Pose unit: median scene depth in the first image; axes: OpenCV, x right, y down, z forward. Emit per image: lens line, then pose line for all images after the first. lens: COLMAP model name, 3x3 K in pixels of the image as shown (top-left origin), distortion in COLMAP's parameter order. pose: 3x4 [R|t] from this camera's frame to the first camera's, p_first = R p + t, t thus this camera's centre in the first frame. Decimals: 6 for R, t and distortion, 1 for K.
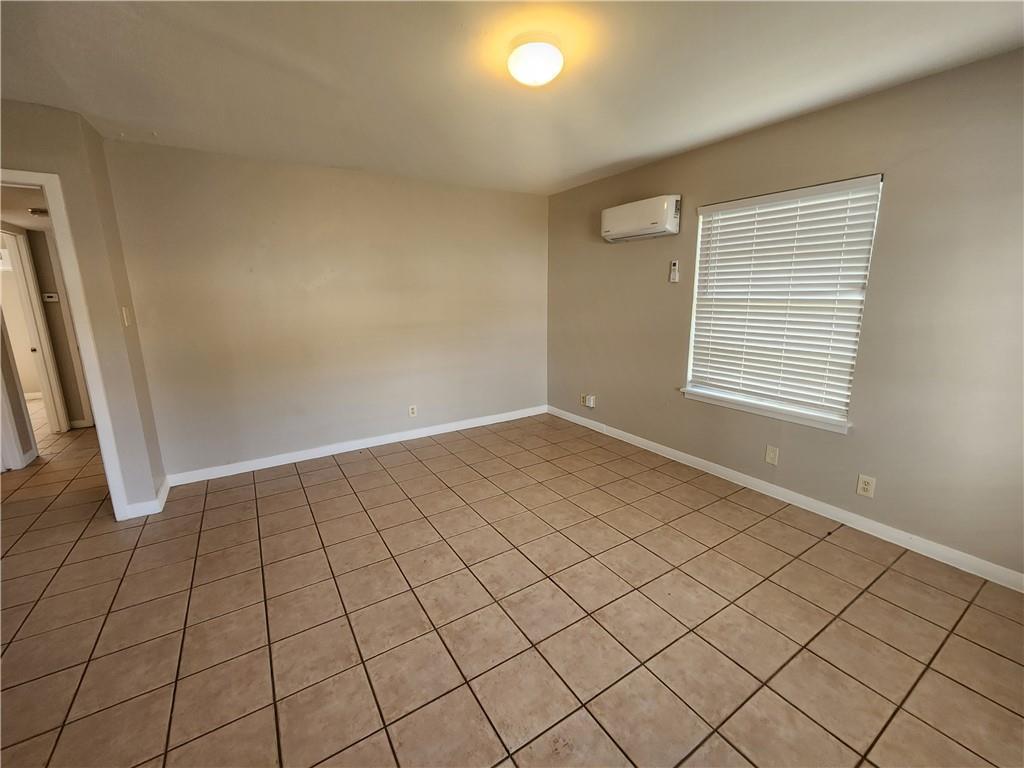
lens RADIAL K [[418.0, 0, 516.5], [0, 418.0, 381.7], [0, 0, 1]] dist [-0.000620, -0.002483]
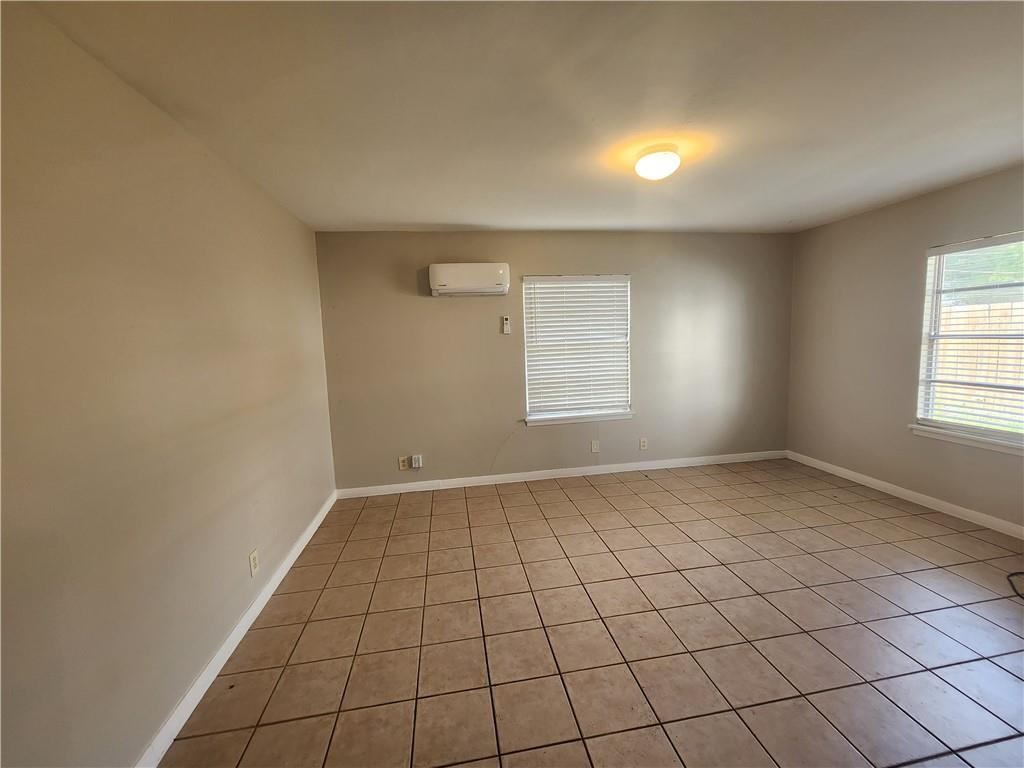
lens RADIAL K [[418.0, 0, 514.6], [0, 418.0, 384.2], [0, 0, 1]] dist [-0.000620, -0.002483]
pose [[0.405853, -0.112100, 0.907038, -0.747333], [0.224136, 0.974350, 0.020129, -0.120819], [-0.886029, 0.195130, 0.420568, 0.525955]]
